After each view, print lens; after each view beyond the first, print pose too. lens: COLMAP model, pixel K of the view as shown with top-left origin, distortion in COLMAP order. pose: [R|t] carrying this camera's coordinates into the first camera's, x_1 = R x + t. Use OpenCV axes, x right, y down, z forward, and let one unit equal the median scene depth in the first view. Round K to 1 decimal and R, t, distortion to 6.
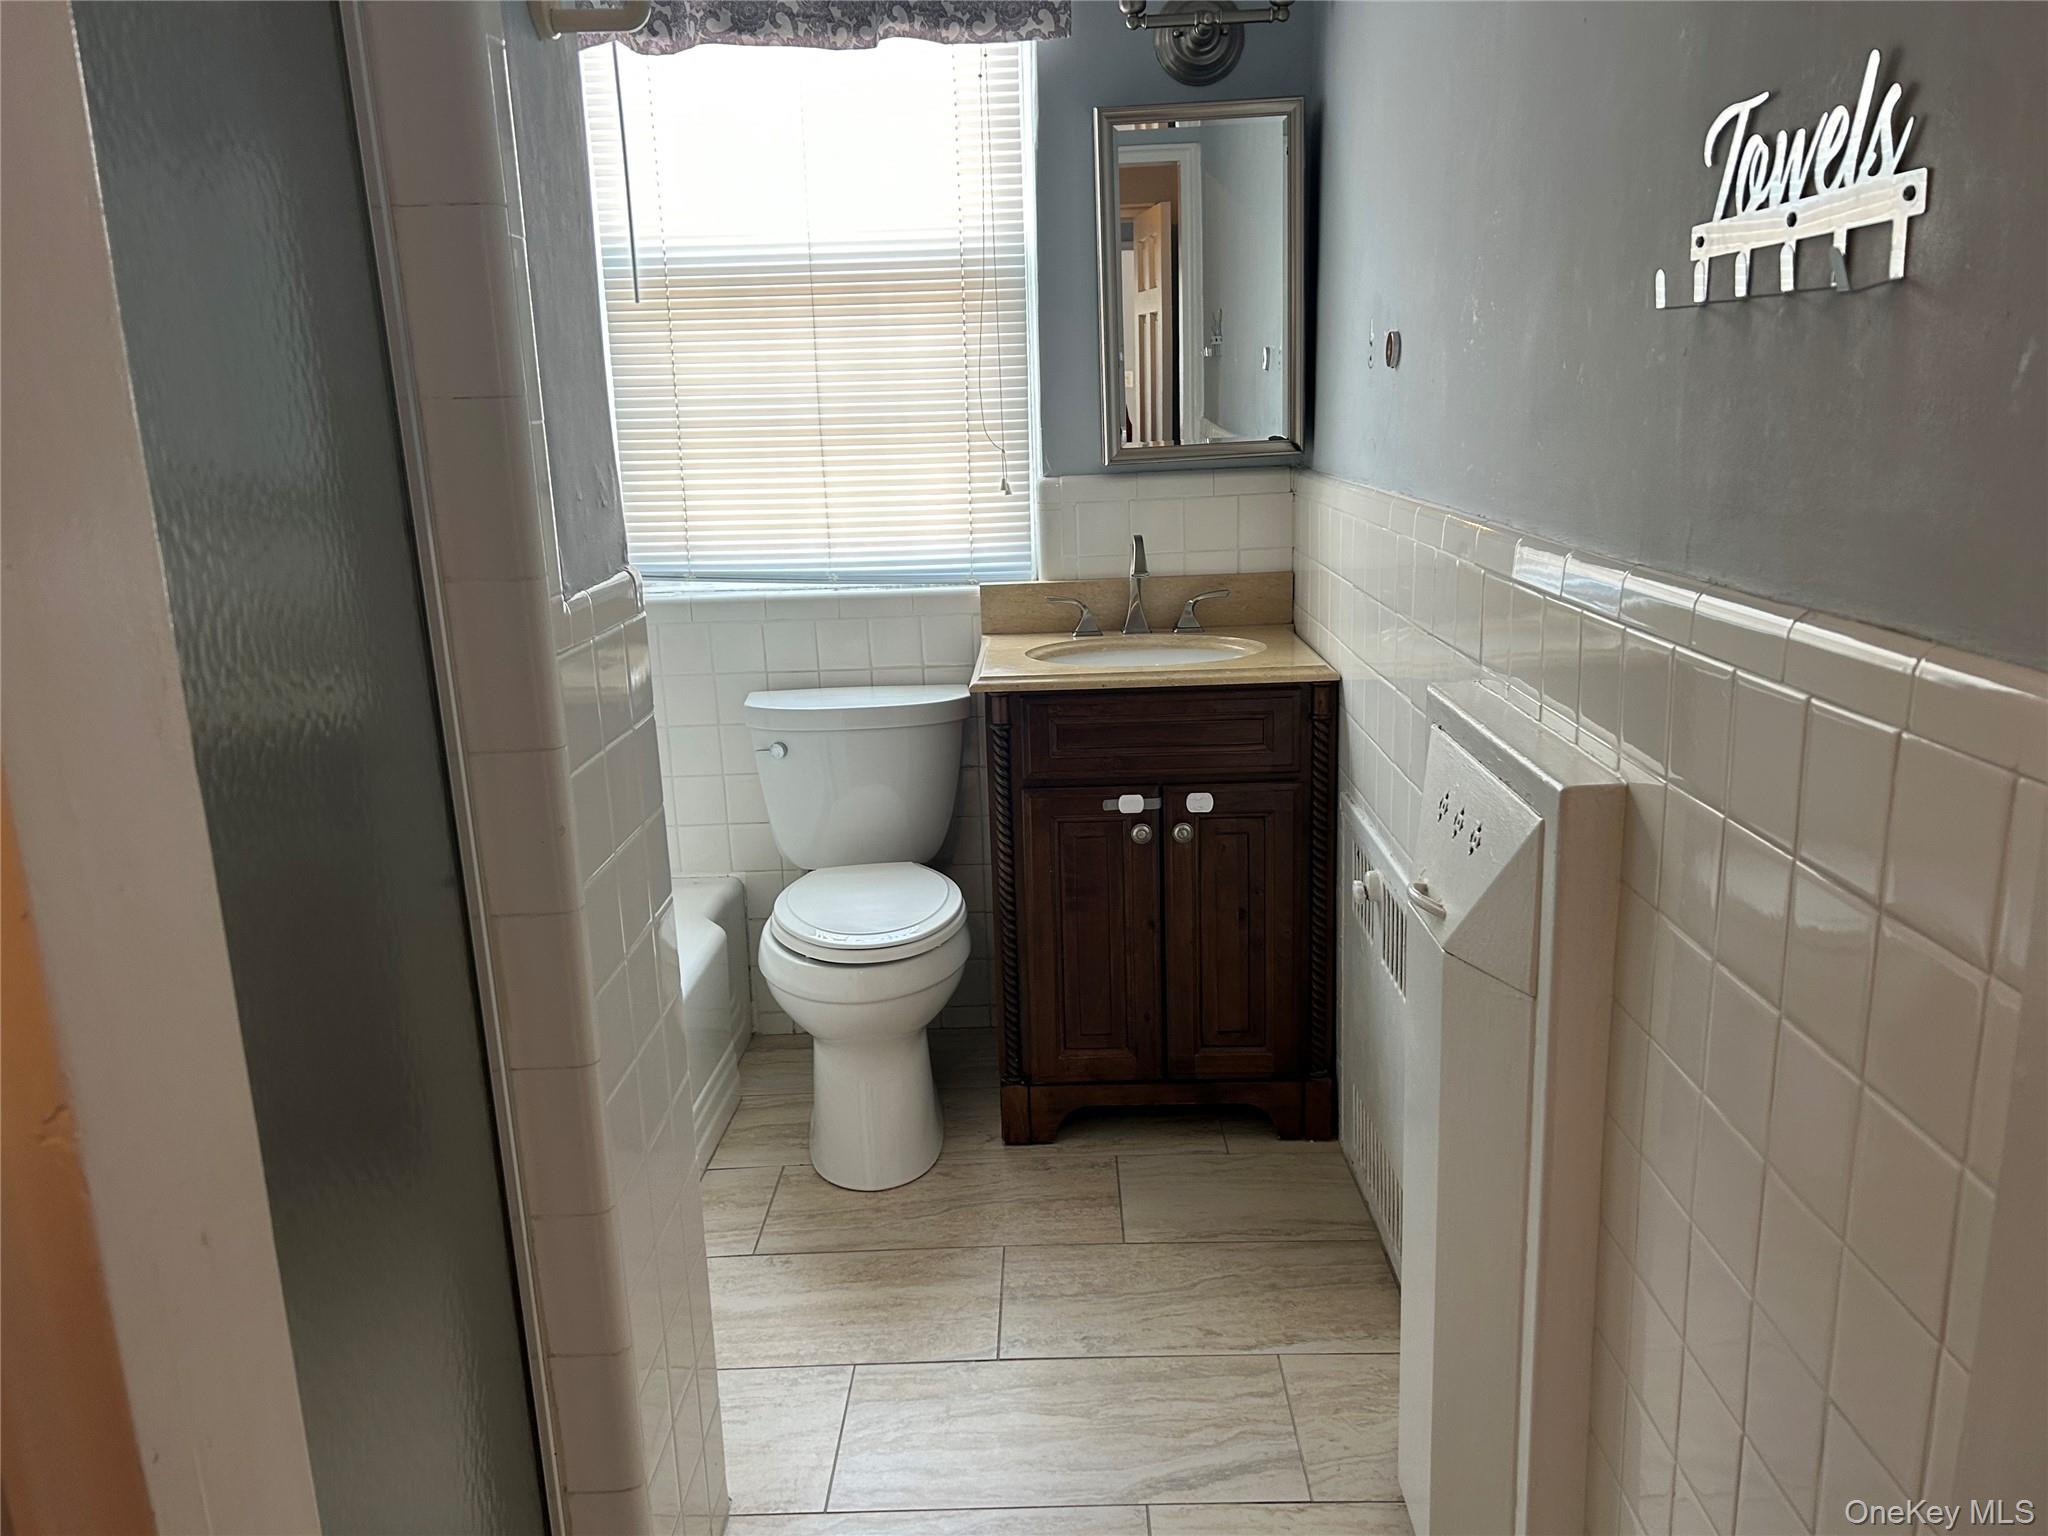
lens RADIAL K [[1549.1, 0, 1025.3], [0, 1549.1, 786.7], [0, 0, 1]] dist [0.007954, -0.017077]
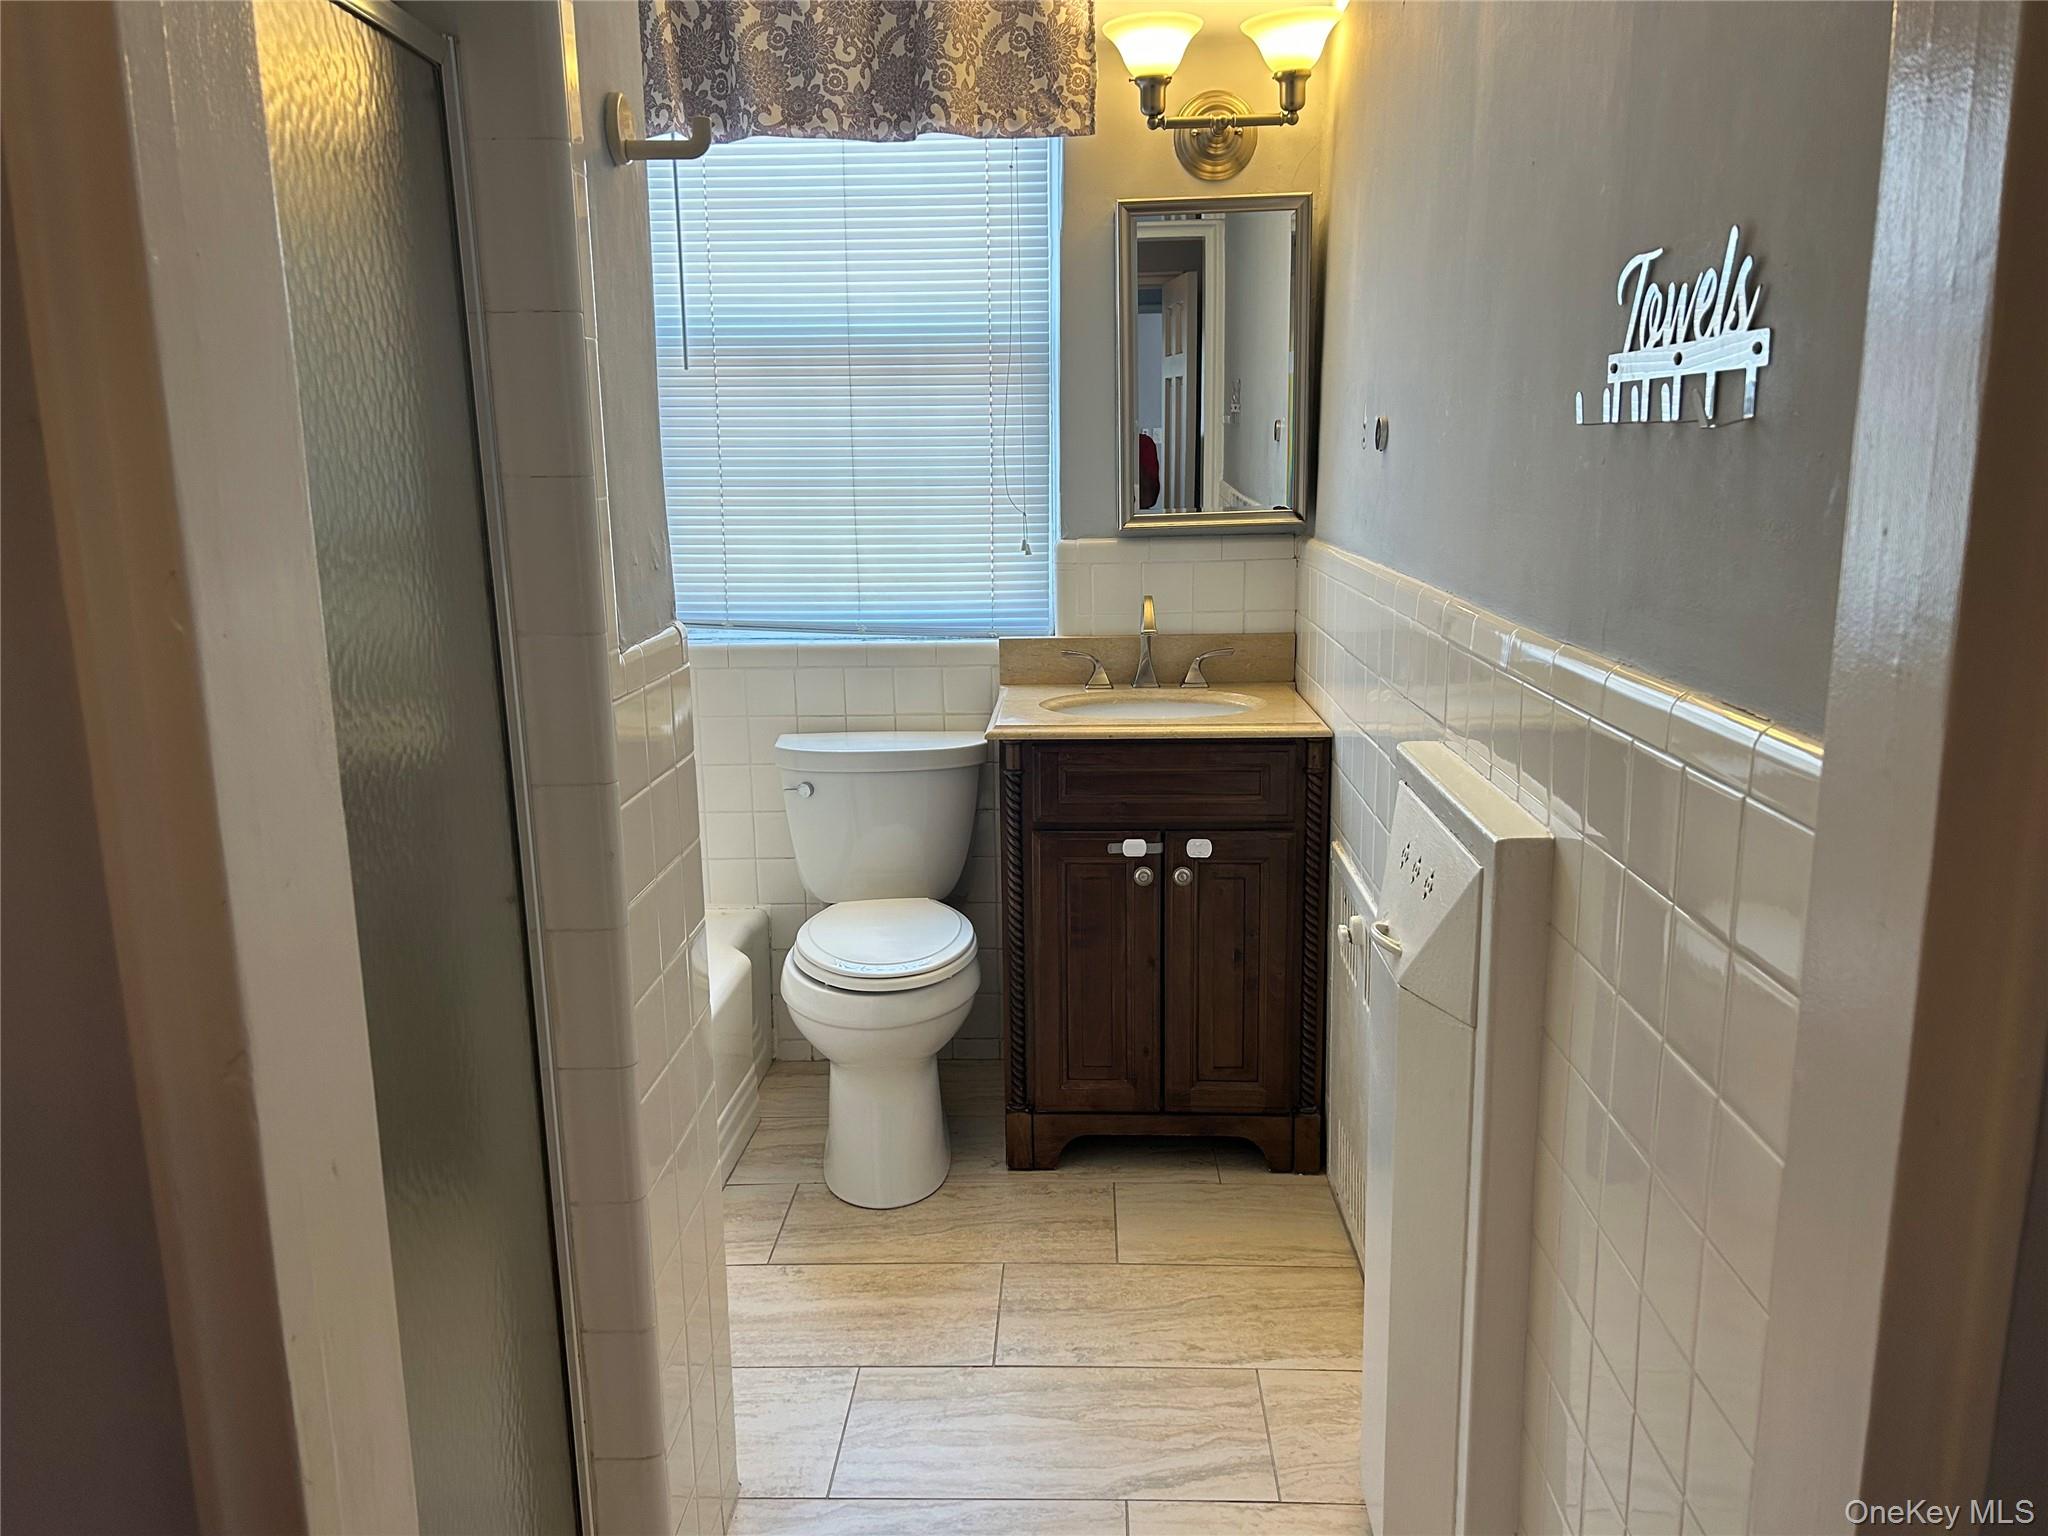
lens RADIAL K [[1549.1, 0, 1025.5], [0, 1549.1, 774.6], [0, 0, 1]] dist [0.007954, -0.017077]
pose [[0.999560, 0.023793, -0.017691, 0.011165], [-0.024432, 0.999024, -0.036789, 0.001614], [0.016799, 0.037205, 0.999166, -0.066135]]
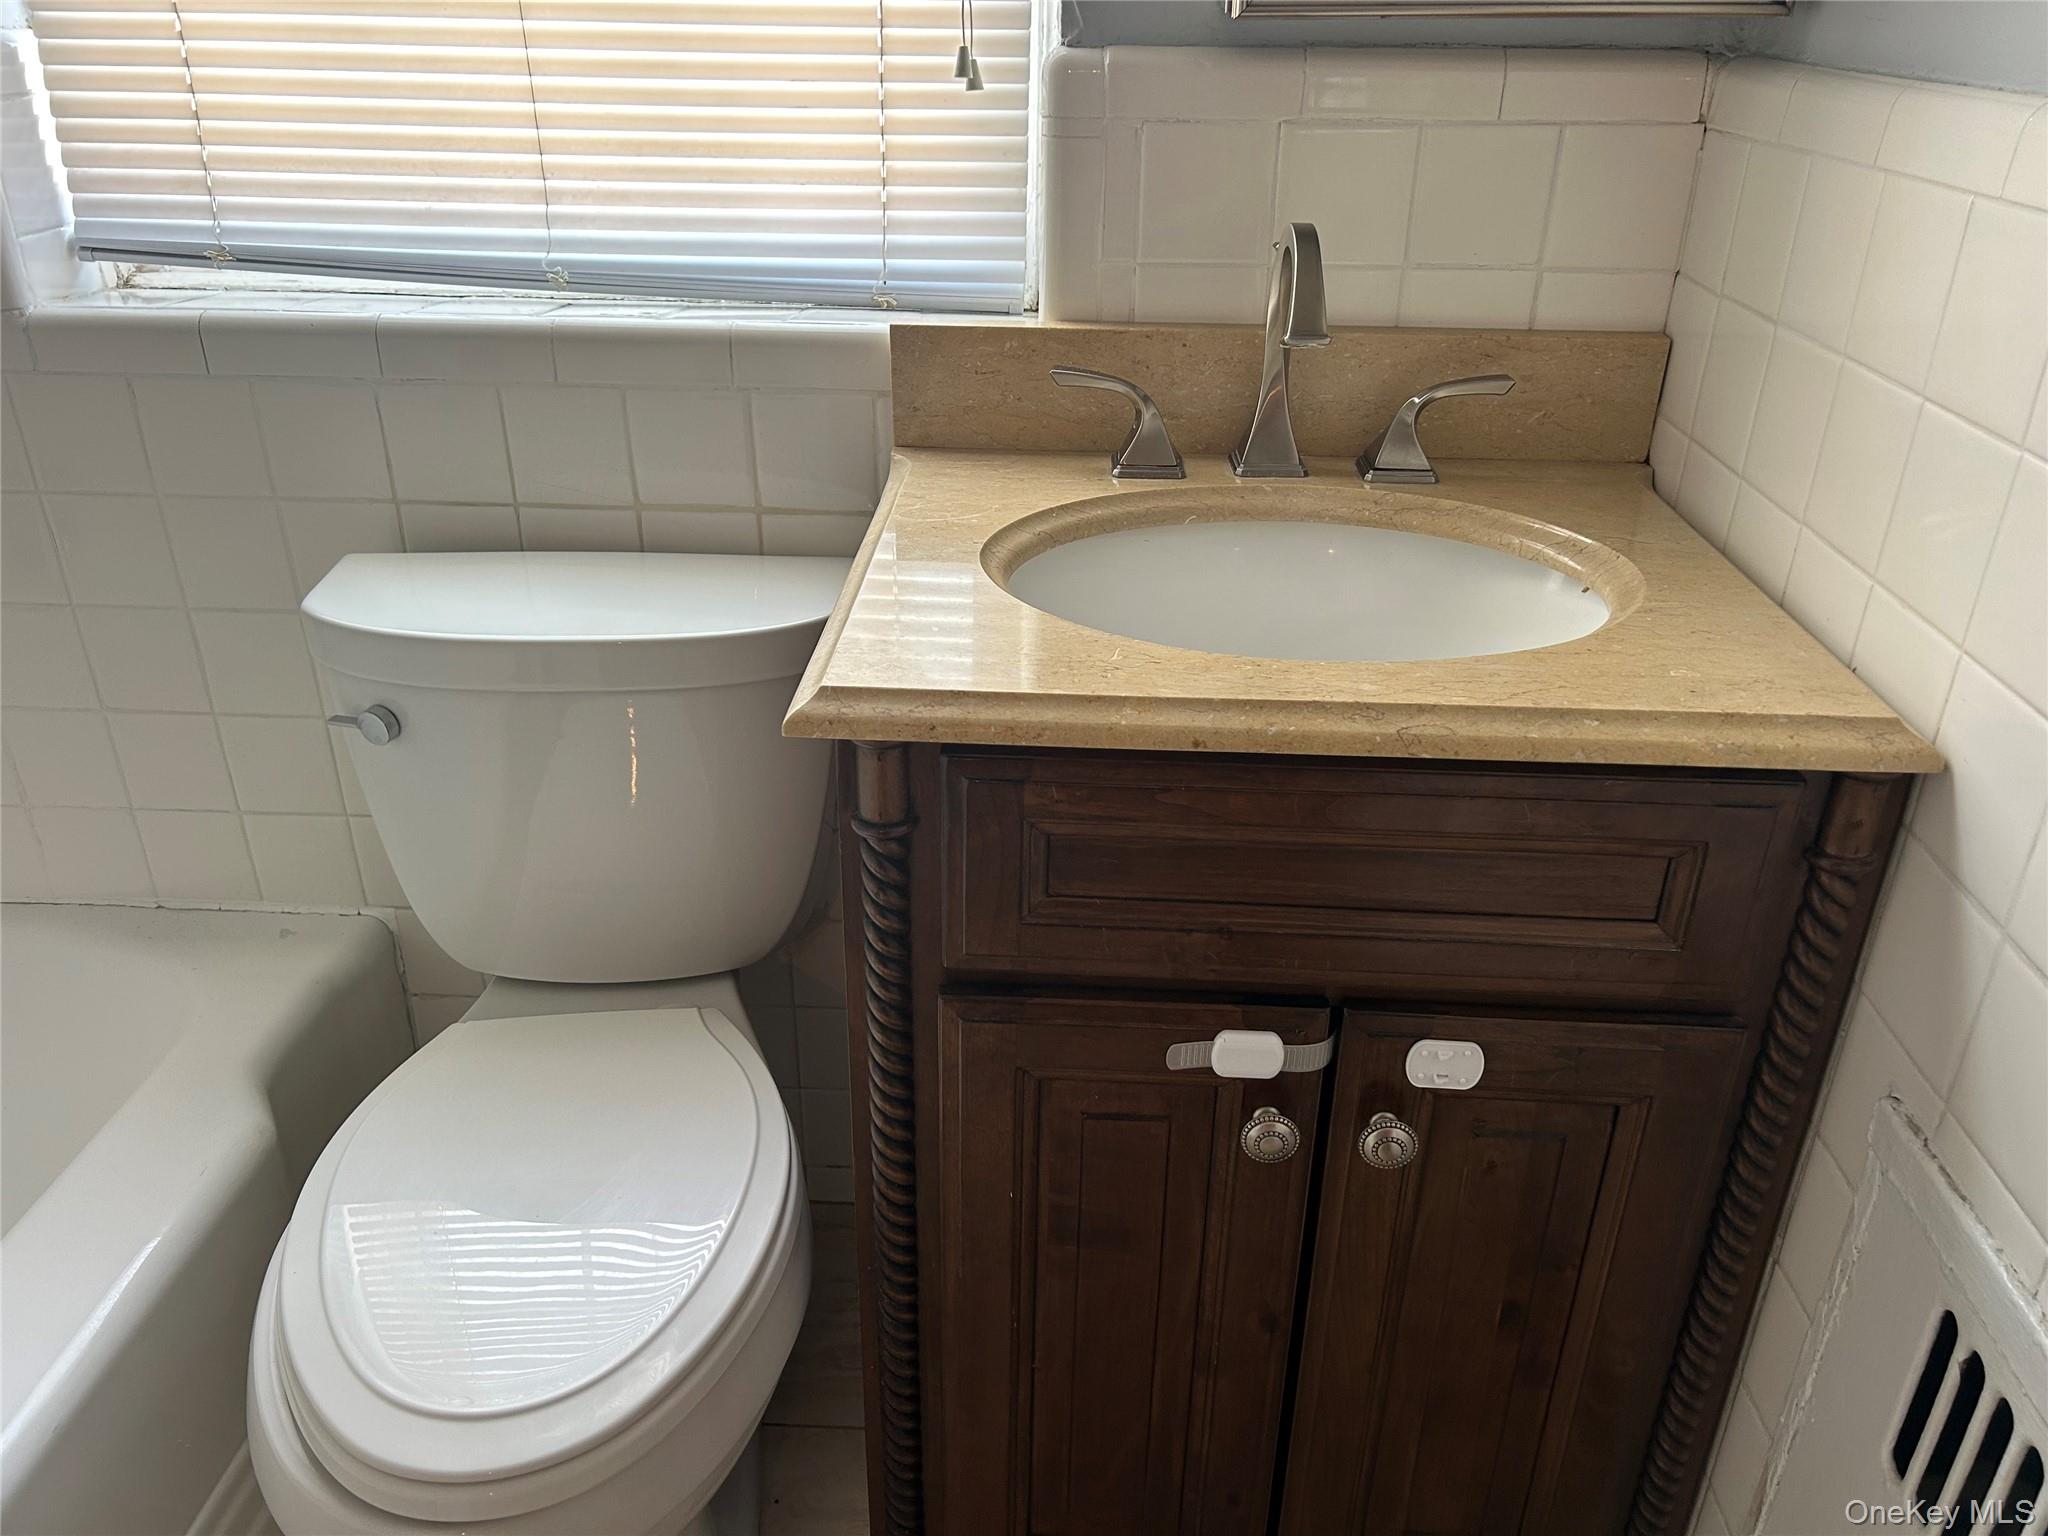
lens RADIAL K [[1549.1, 0, 1024.8], [0, 1549.1, 761.5], [0, 0, 1]] dist [0.007954, -0.017077]
pose [[0.998430, 0.055717, -0.005689, 0.016462], [-0.053008, 0.972876, 0.225170, -0.130306], [0.018081, -0.224515, 0.974303, 0.673950]]
